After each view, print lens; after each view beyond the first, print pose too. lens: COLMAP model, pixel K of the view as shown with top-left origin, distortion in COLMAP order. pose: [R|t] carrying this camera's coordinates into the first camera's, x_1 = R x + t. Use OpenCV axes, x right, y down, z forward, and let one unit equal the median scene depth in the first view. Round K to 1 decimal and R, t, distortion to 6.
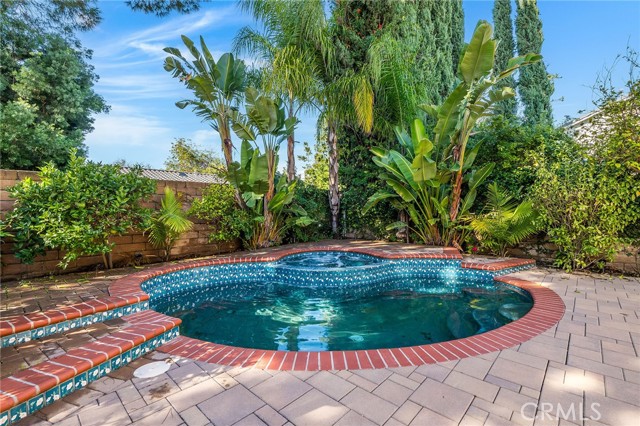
lens RADIAL K [[279.2, 0, 319.7], [0, 279.2, 211.4], [0, 0, 1]] dist [-0.007899, 0.000750]
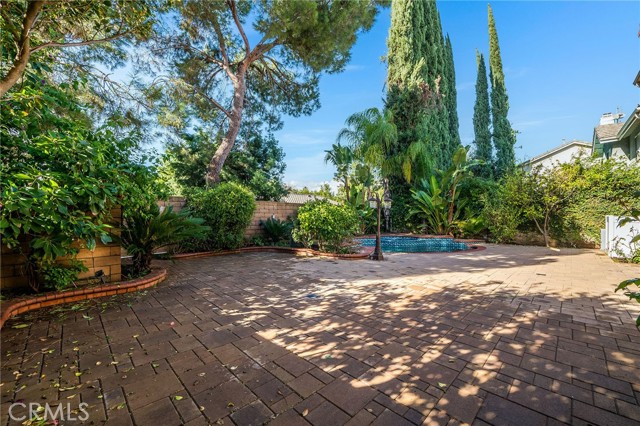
lens RADIAL K [[254.1, 0, 318.9], [0, 254.1, 213.1], [0, 0, 1]] dist [-0.003897, -0.000352]
pose [[0.999606, 0.006613, -0.027276, -0.455725], [-0.007225, 0.999723, -0.022382, 0.003409], [0.027121, 0.022570, 0.999377, -0.944547]]
